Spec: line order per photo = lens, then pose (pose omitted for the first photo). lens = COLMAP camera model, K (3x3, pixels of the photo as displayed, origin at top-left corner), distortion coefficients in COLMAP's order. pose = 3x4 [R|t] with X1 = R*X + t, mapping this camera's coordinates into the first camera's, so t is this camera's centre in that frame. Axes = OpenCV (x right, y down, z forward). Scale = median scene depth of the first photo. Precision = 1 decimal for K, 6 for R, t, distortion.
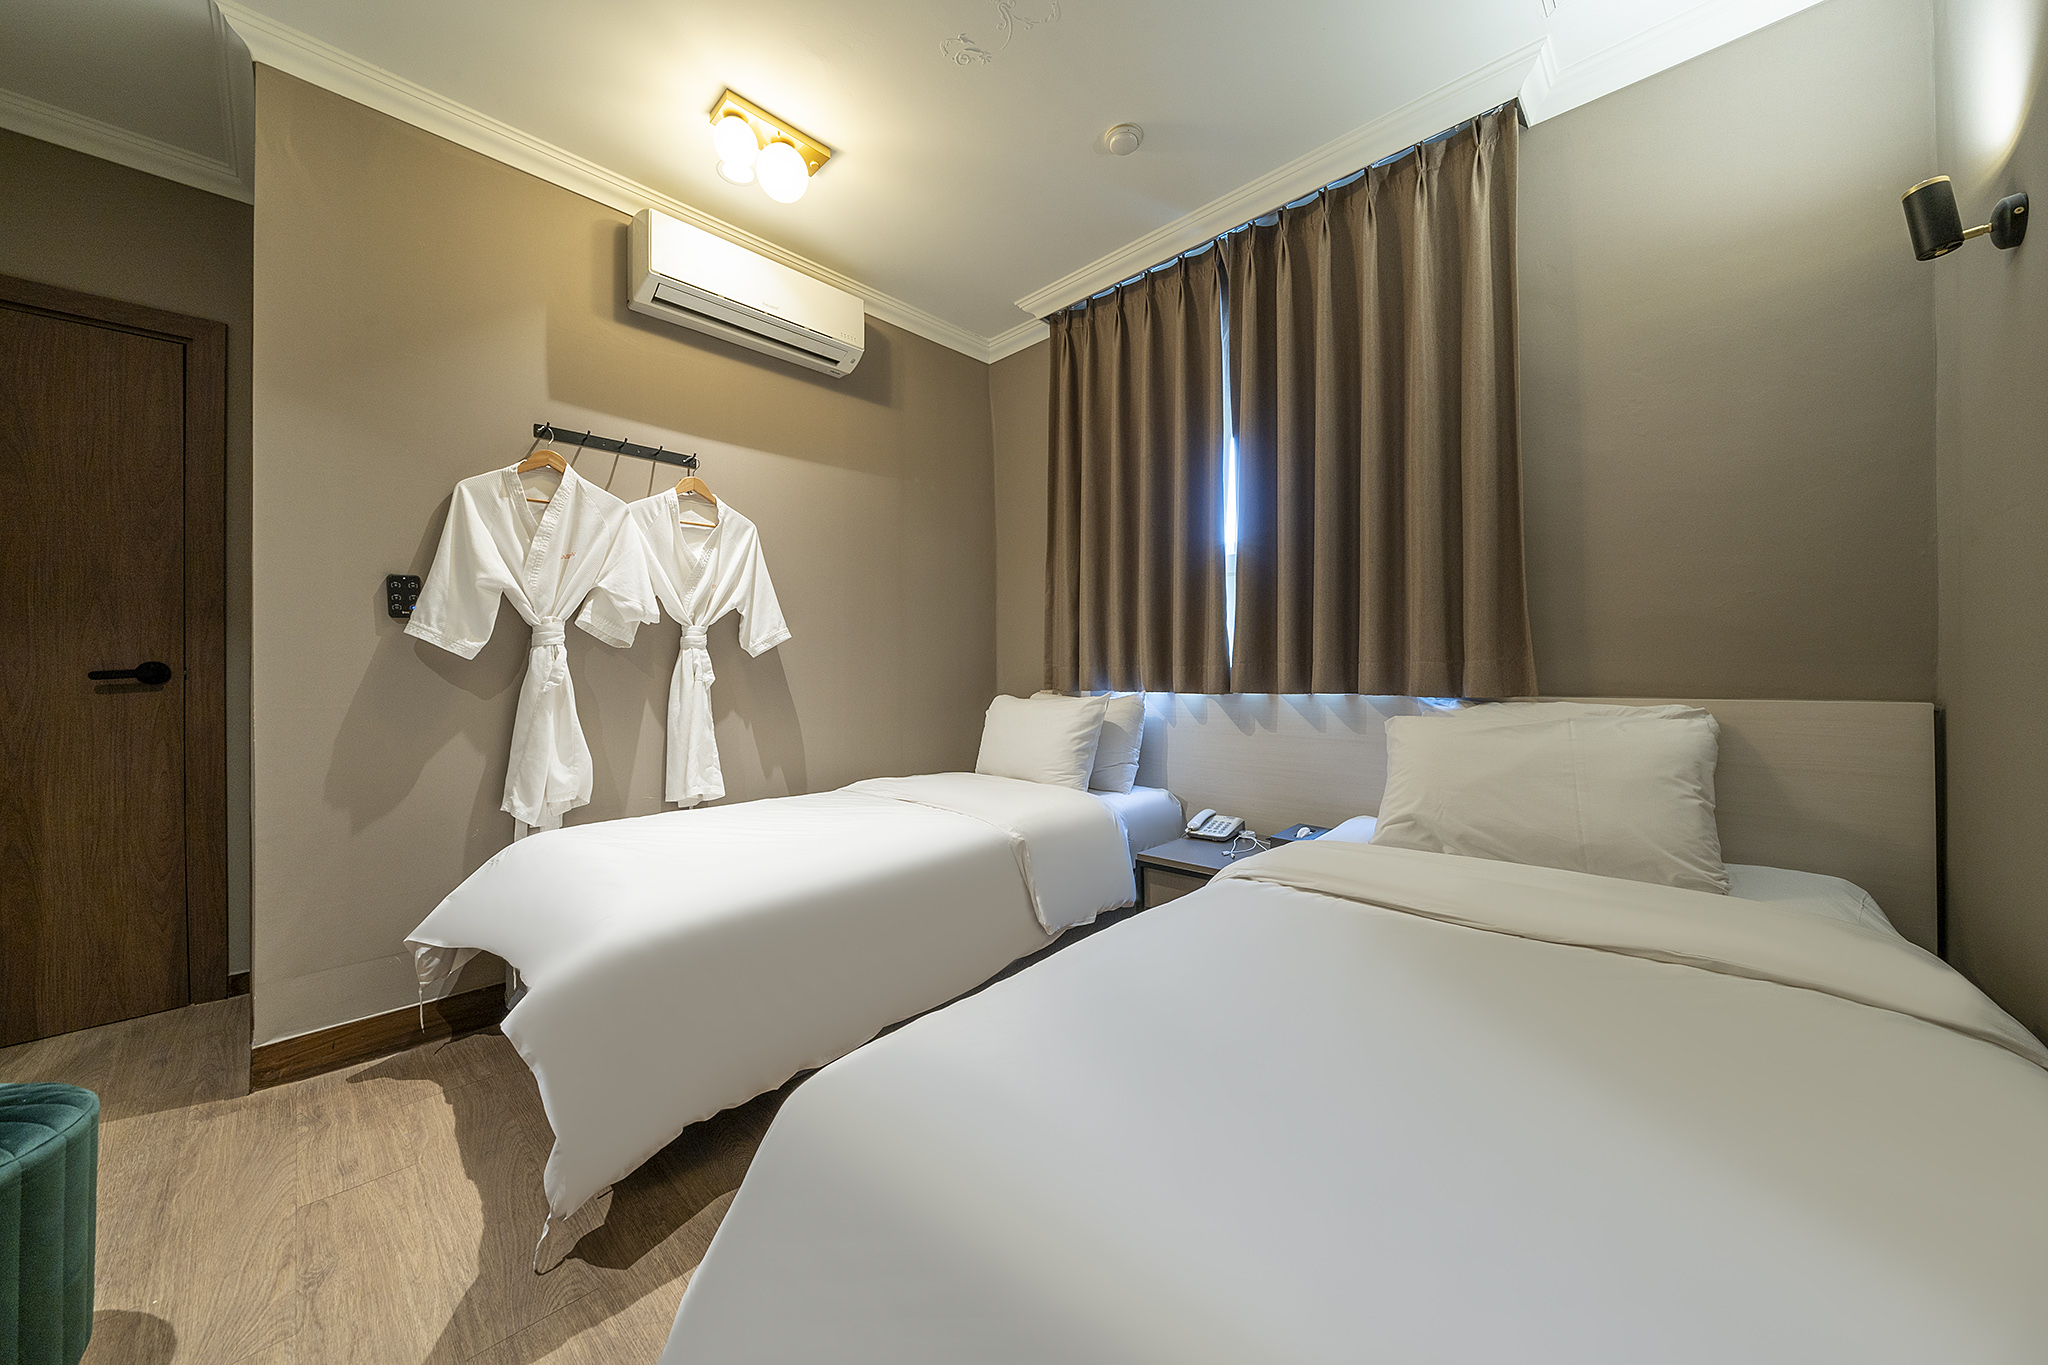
lens RADIAL K [[682.3, 0, 1014.8], [0, 682.3, 670.3], [0, 0, 1]] dist [-0.007241, 0.000168]
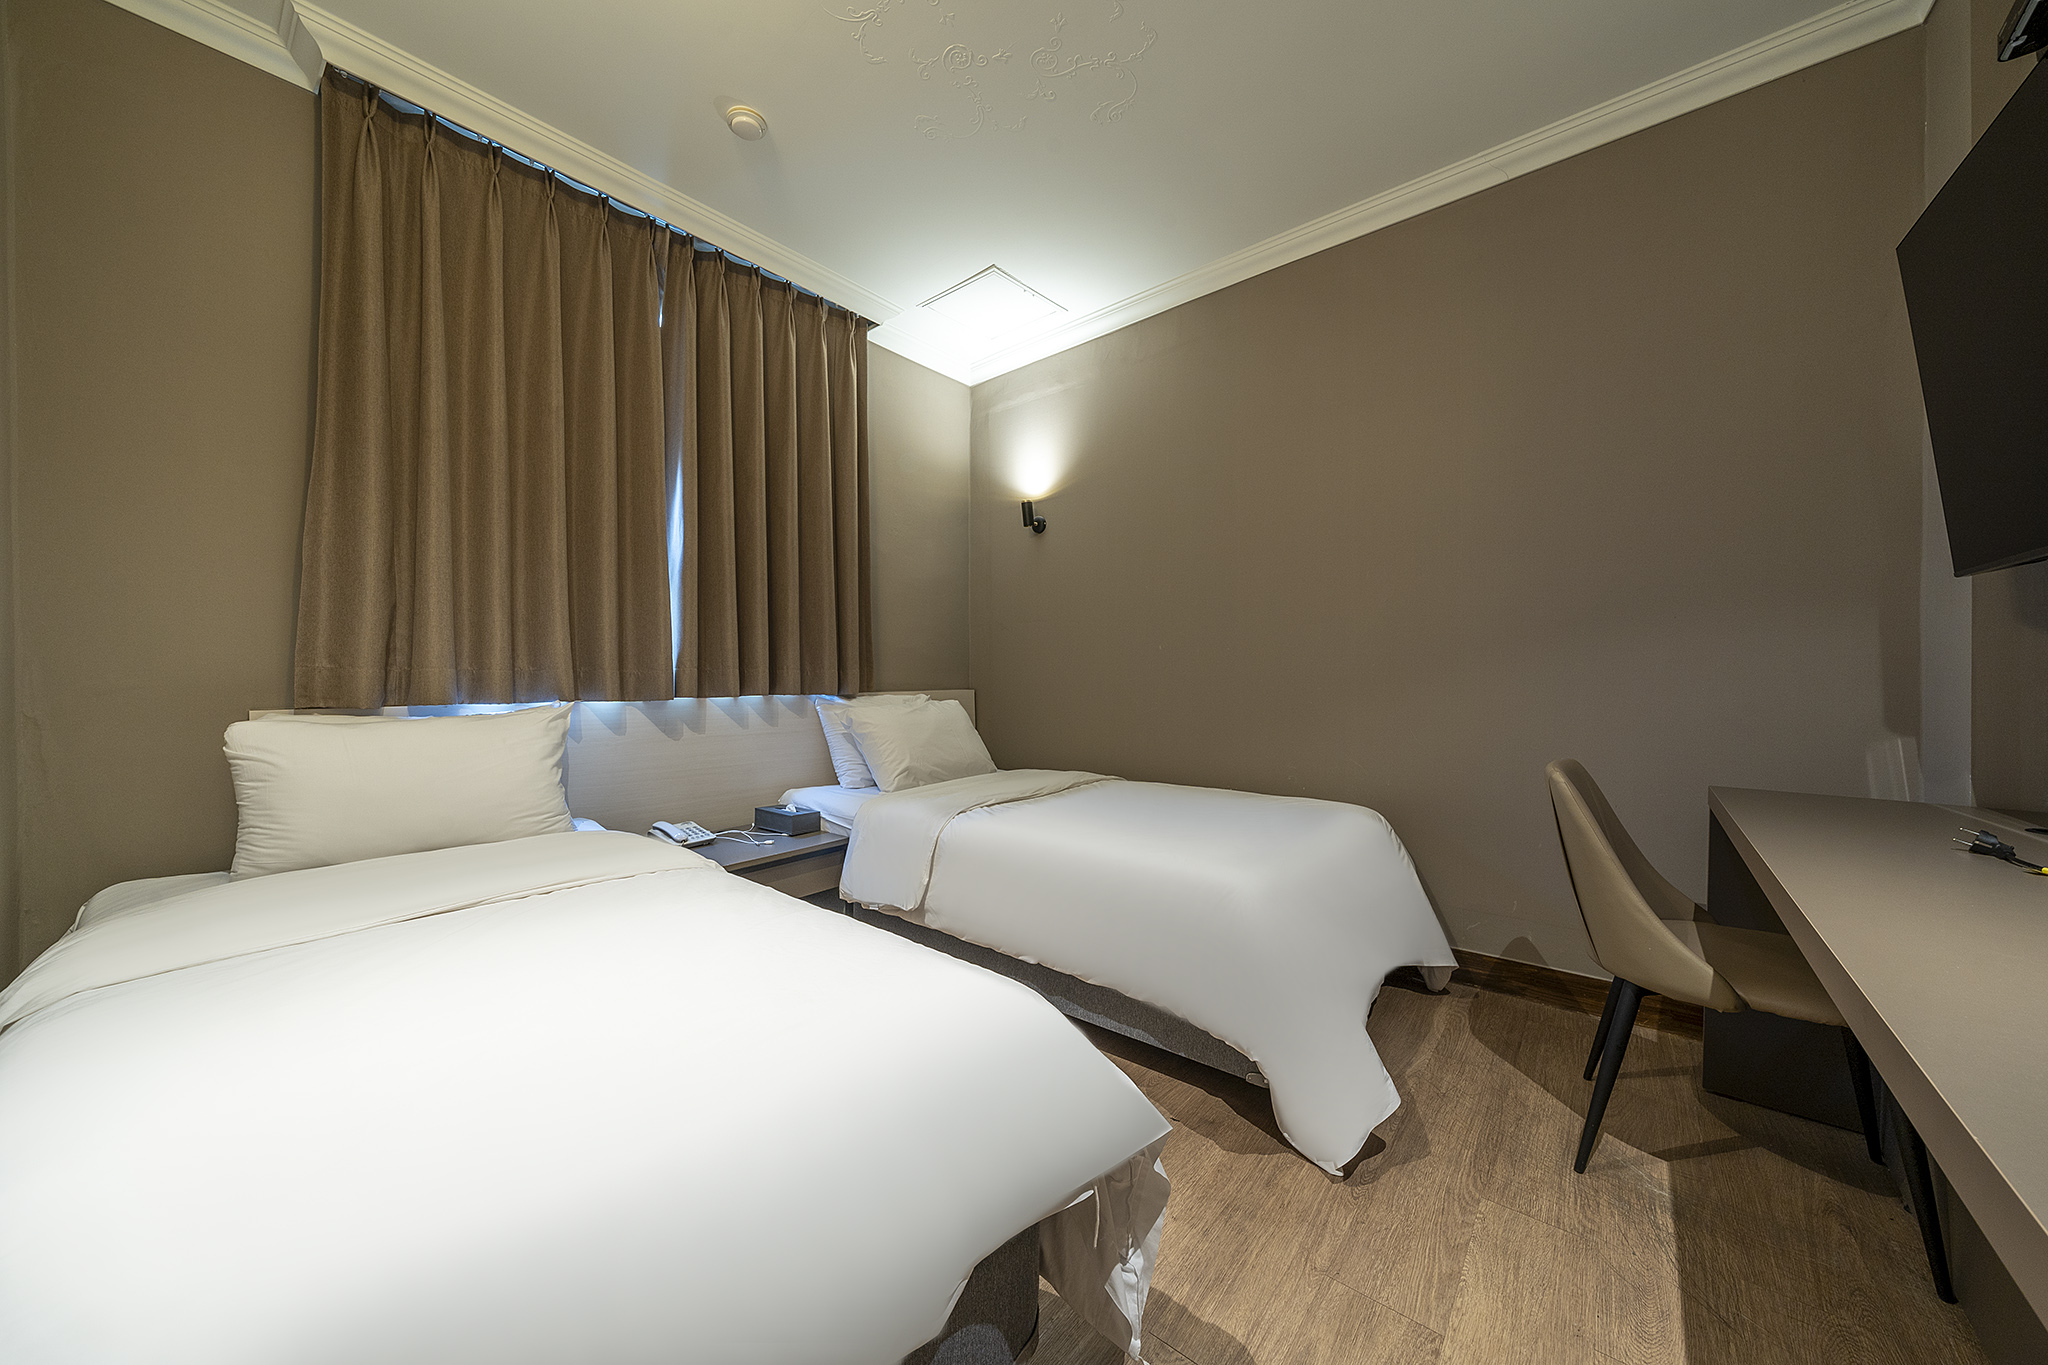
lens RADIAL K [[682.3, 0, 1022.4], [0, 682.3, 685.9], [0, 0, 1]] dist [-0.007241, 0.000168]
pose [[-0.030497, -0.006802, 0.999512, -0.853751], [0.002039, 0.999974, 0.006867, 0.011998], [-0.999533, 0.002247, -0.030483, 0.667436]]
